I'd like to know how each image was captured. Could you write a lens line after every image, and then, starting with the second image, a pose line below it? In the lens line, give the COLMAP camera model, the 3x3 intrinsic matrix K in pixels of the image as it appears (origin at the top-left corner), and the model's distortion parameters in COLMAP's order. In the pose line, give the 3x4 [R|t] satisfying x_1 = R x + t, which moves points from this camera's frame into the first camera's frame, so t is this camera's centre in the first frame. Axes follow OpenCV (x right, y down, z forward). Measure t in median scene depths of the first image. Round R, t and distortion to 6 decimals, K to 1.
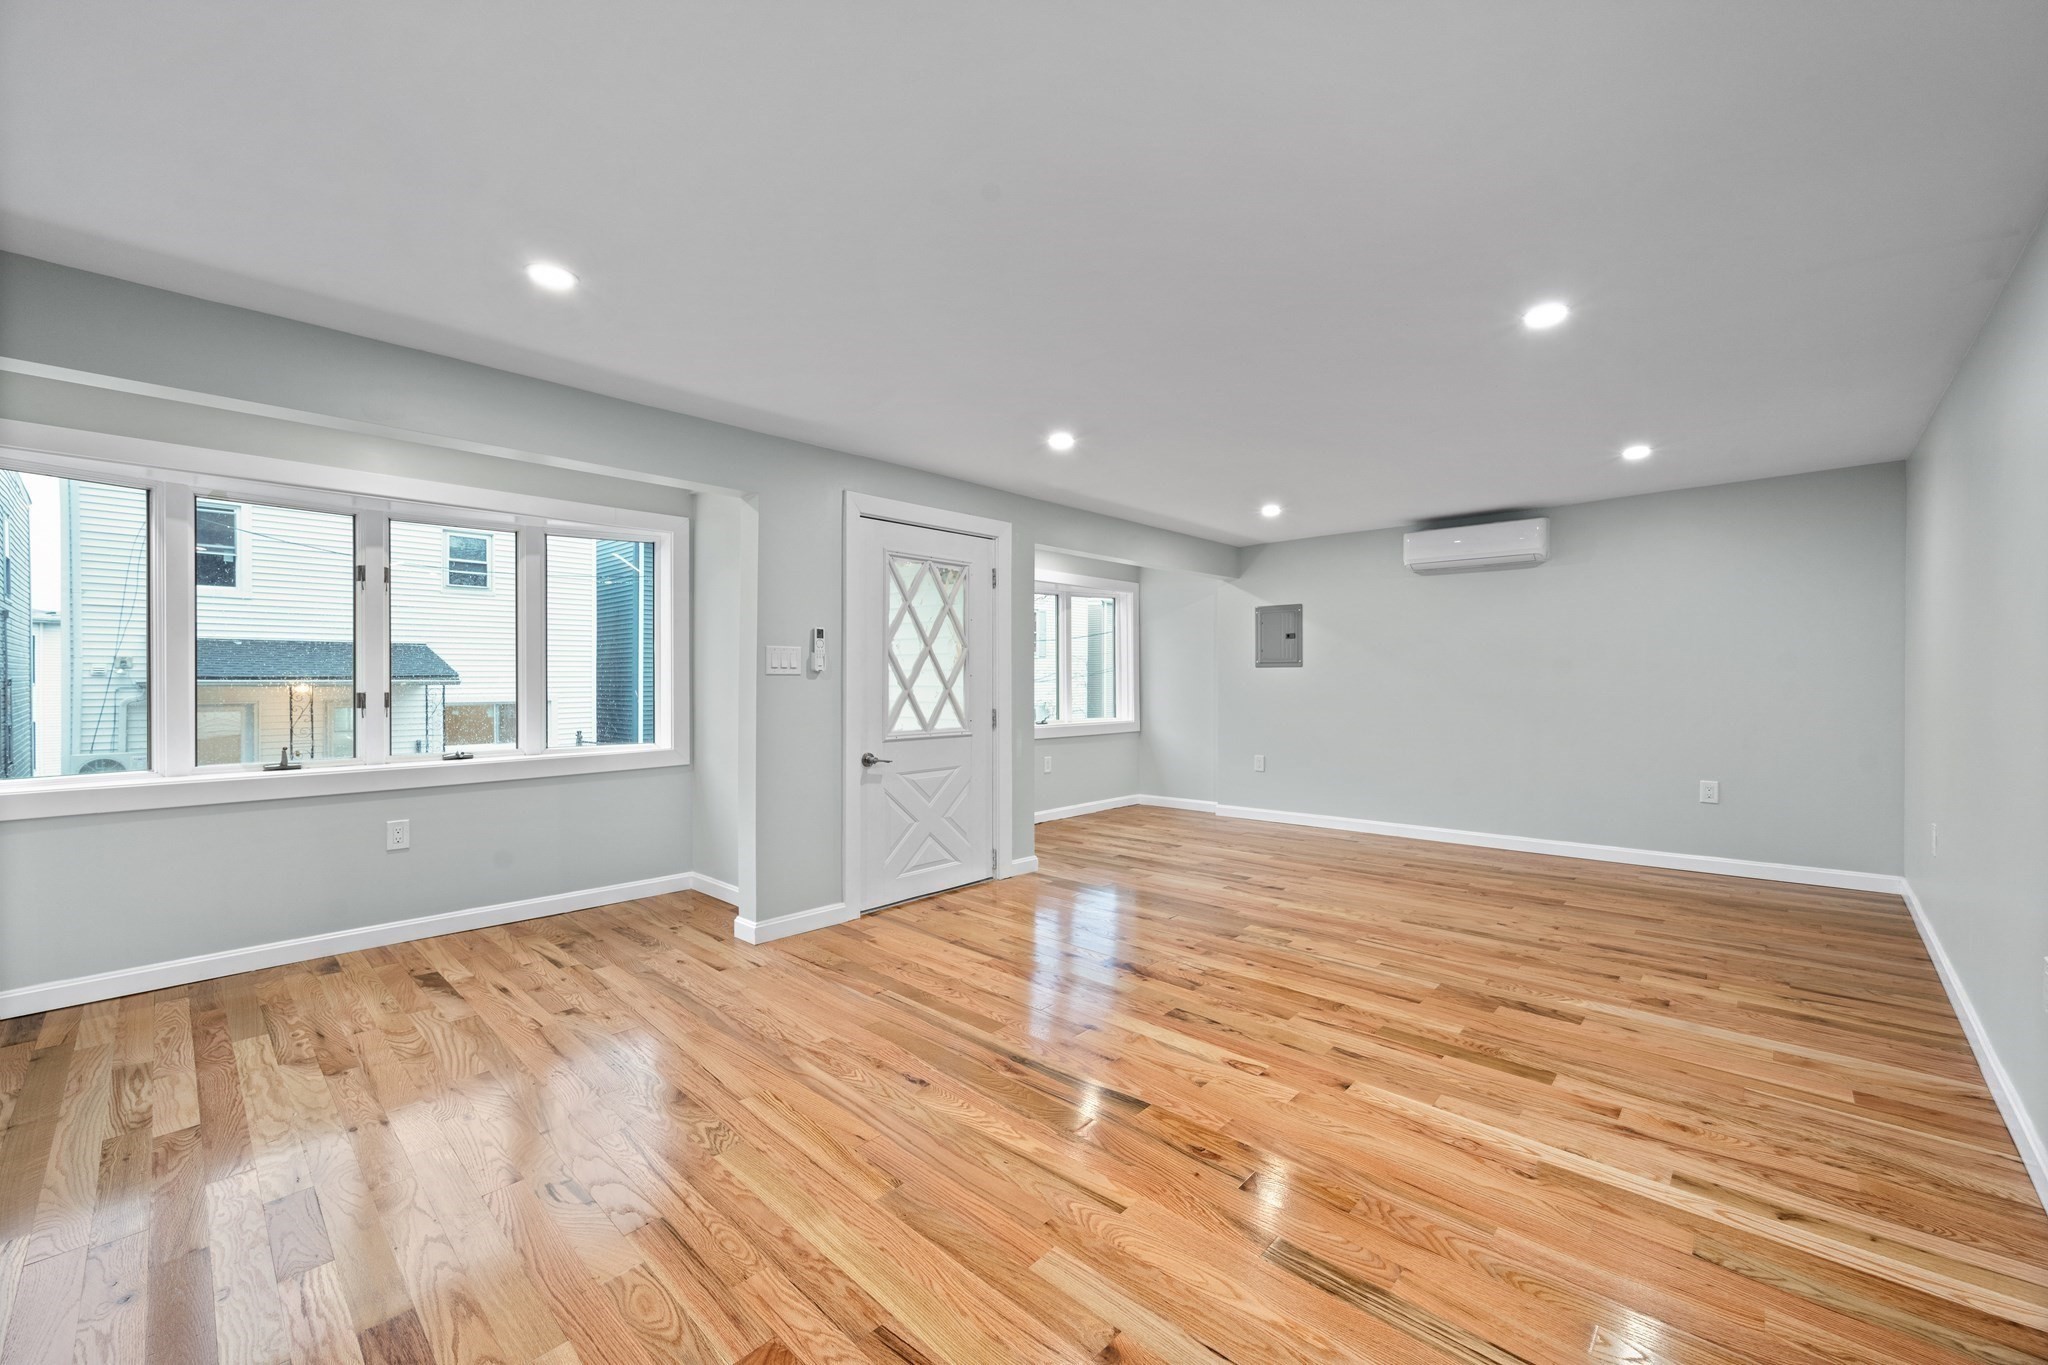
lens RADIAL K [[806.0, 0, 1032.4], [0, 806.0, 680.3], [0, 0, 1]] dist [-0.001788, 0.000099]
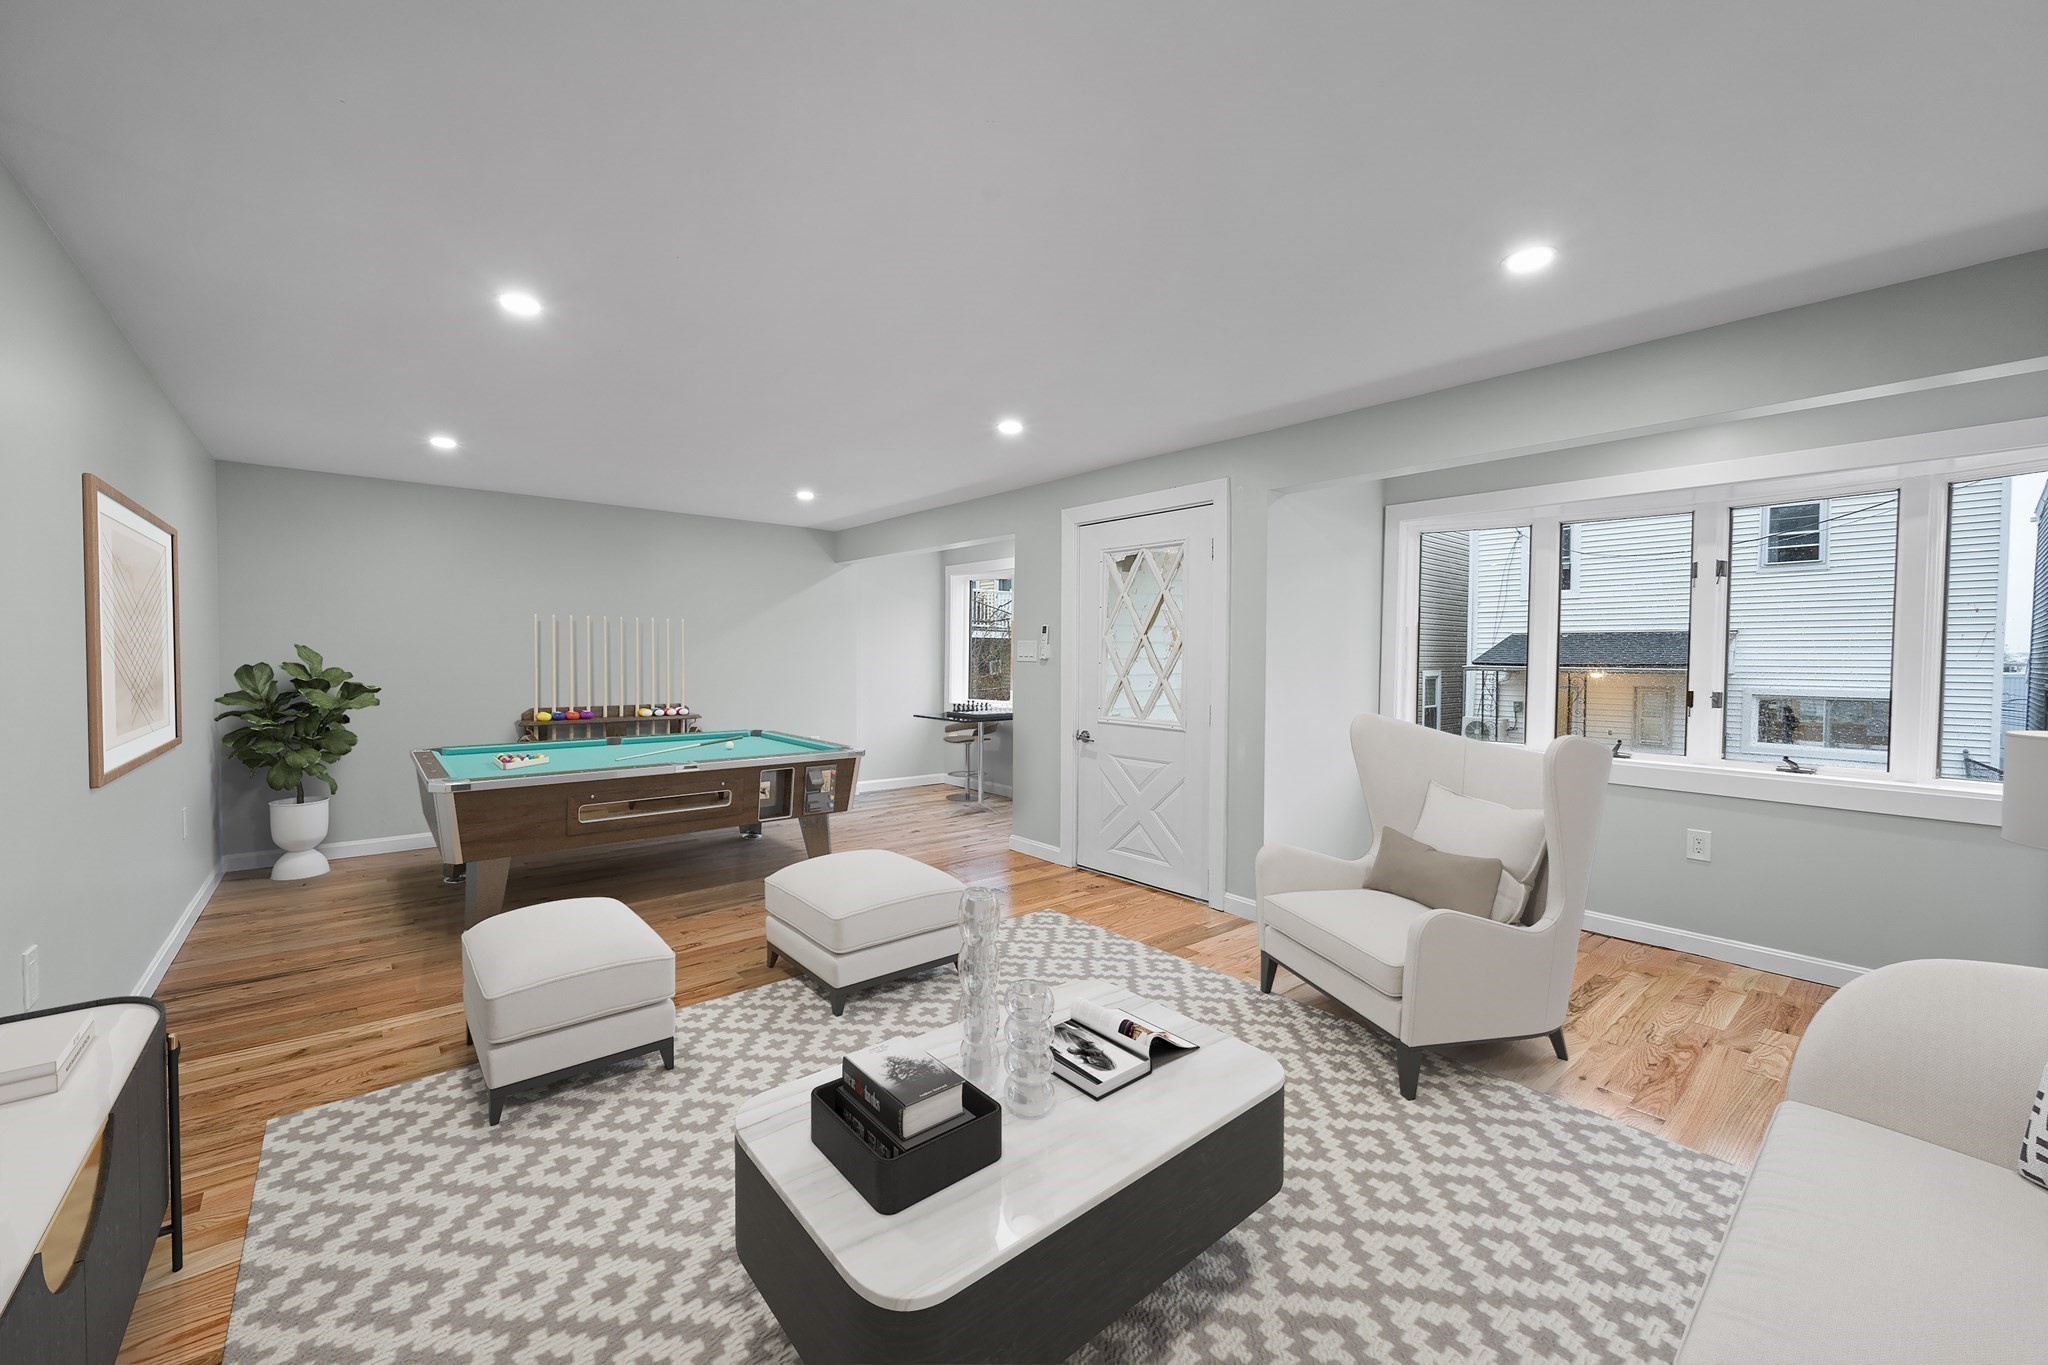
lens RADIAL K [[806.0, 0, 1032.4], [0, 806.0, 680.3], [0, 0, 1]] dist [-0.001788, 0.000099]
pose [[-0.111751, 0.028780, -0.993319, 0.893234], [-0.014667, 0.999424, 0.030607, -0.015009], [0.993628, 0.017990, -0.111264, 0.994029]]
